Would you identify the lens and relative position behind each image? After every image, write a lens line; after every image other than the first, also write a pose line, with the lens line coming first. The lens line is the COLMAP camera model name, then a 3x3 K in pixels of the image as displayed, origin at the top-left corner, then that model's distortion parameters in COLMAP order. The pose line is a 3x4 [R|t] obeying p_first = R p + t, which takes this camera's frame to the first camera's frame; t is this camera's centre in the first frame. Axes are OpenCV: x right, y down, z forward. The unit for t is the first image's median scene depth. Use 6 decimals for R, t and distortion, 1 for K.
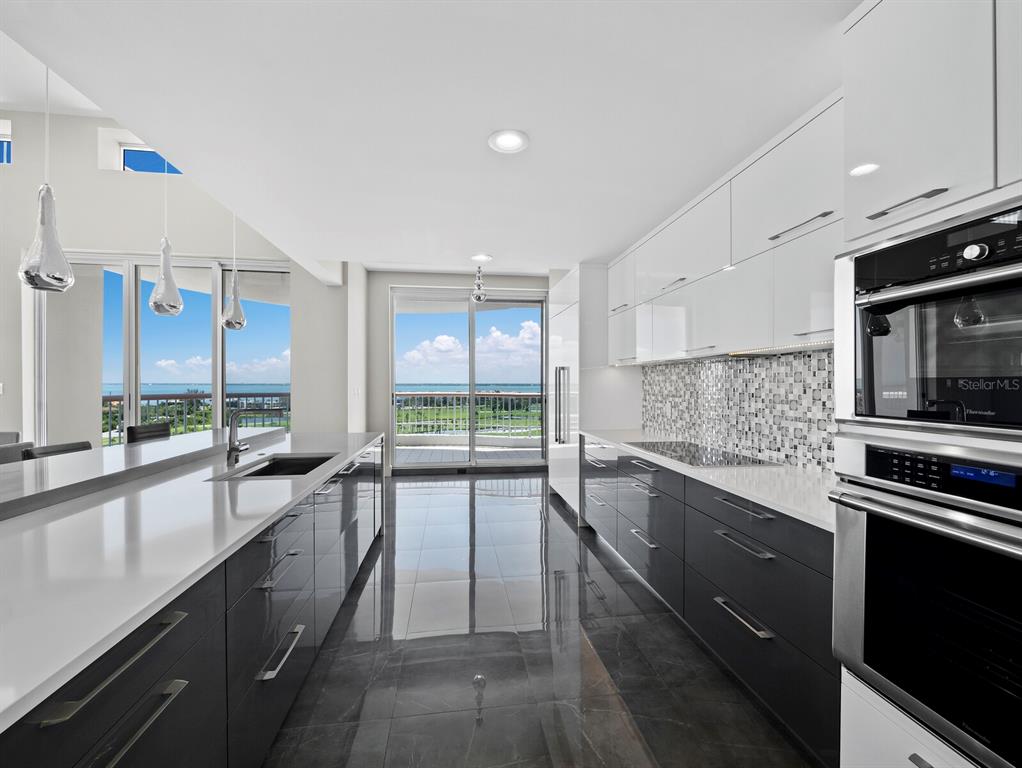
lens RADIAL K [[433.8, 0, 511.0], [0, 433.8, 391.0], [0, 0, 1]] dist [-0.000998, -0.000043]
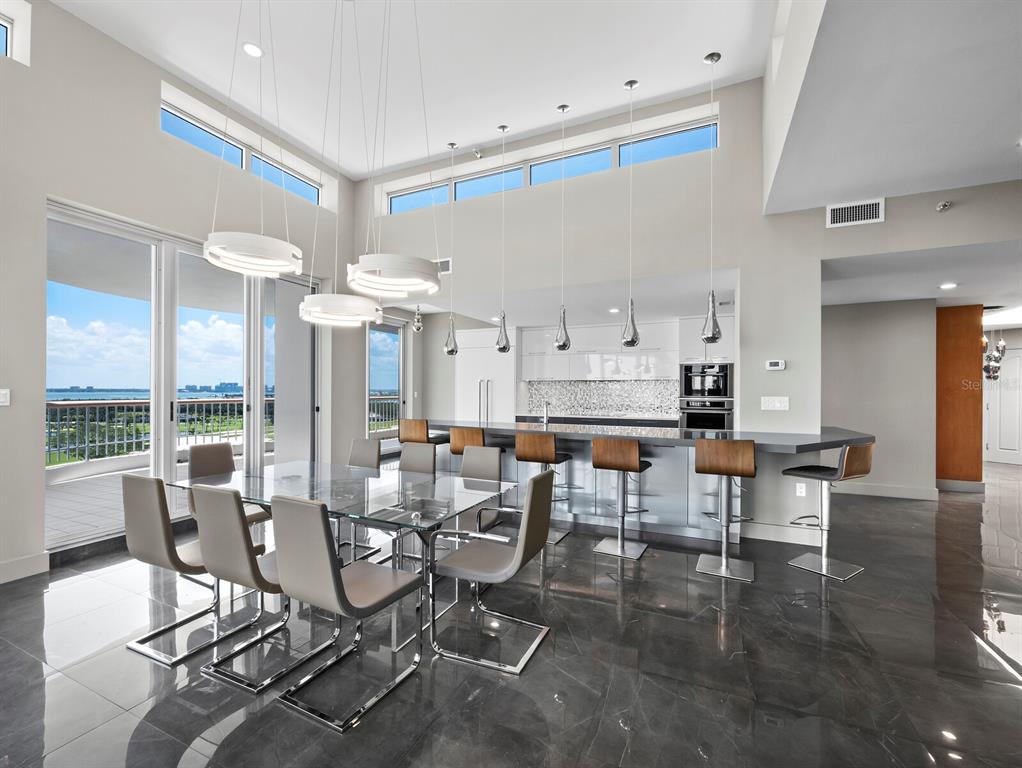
lens RADIAL K [[431.5, 0, 511.0], [0, 431.5, 384.0], [0, 0, 1]] dist [-0.004153, -0.000217]
pose [[0.533013, 0.012086, 0.846021, -1.098312], [0.014006, 0.999635, -0.023104, 0.001535], [-0.845991, 0.024164, 0.532649, 0.001022]]
